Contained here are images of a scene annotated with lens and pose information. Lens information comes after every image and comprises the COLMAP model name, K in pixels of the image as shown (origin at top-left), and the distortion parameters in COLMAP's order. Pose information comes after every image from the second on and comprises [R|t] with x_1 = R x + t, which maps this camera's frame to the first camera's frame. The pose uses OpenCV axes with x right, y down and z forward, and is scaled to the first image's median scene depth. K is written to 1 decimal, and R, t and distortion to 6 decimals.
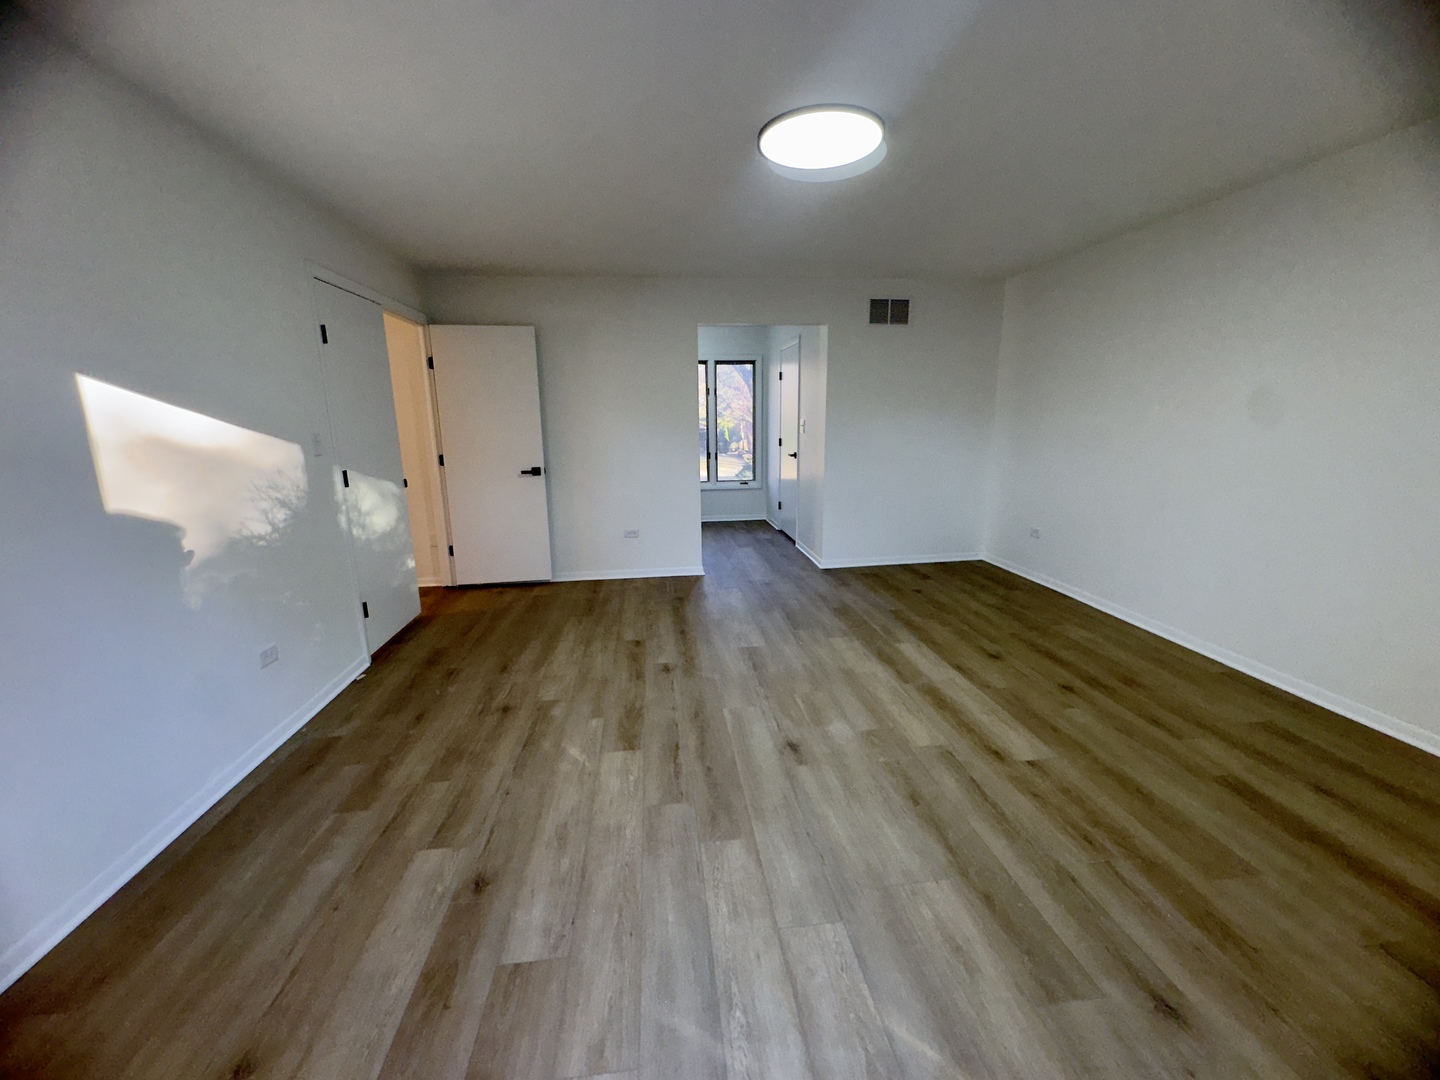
lens RADIAL K [[575.4, 0, 718.7], [0, 575.4, 537.1], [0, 0, 1]] dist [-0.001523, -0.000136]
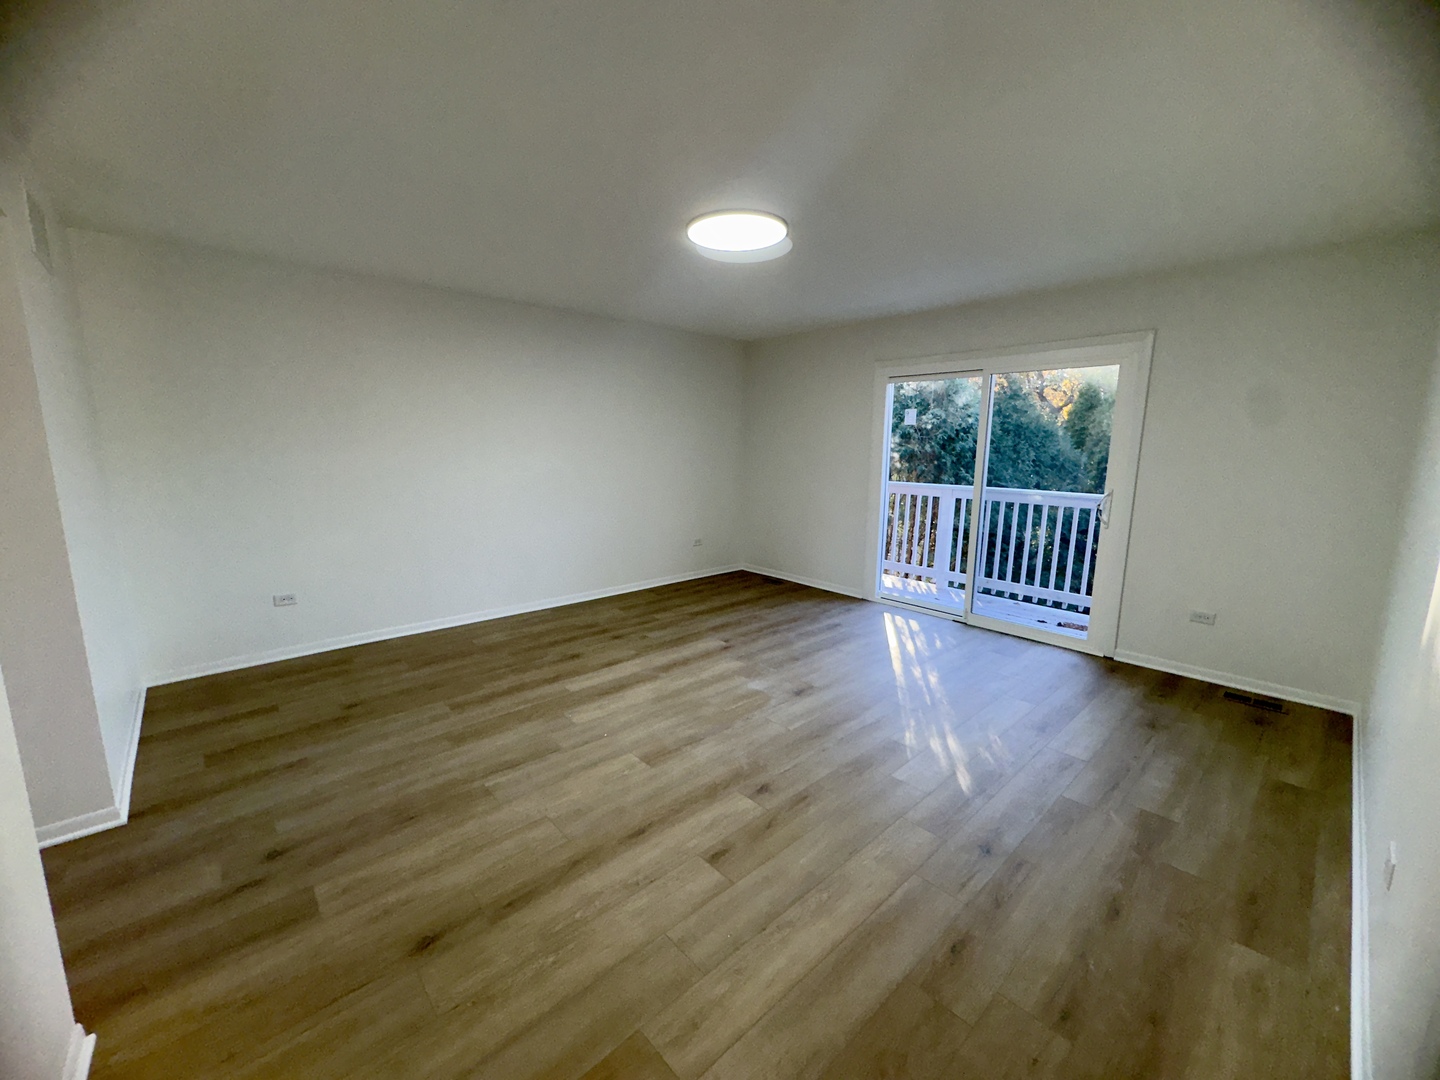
lens RADIAL K [[575.4, 0, 717.3], [0, 575.4, 542.6], [0, 0, 1]] dist [-0.001523, -0.000136]
pose [[-0.579730, -0.133814, 0.803745, -0.665544], [0.167315, 0.945852, 0.278154, -0.319406], [-0.797445, 0.295733, -0.525950, 1.446112]]
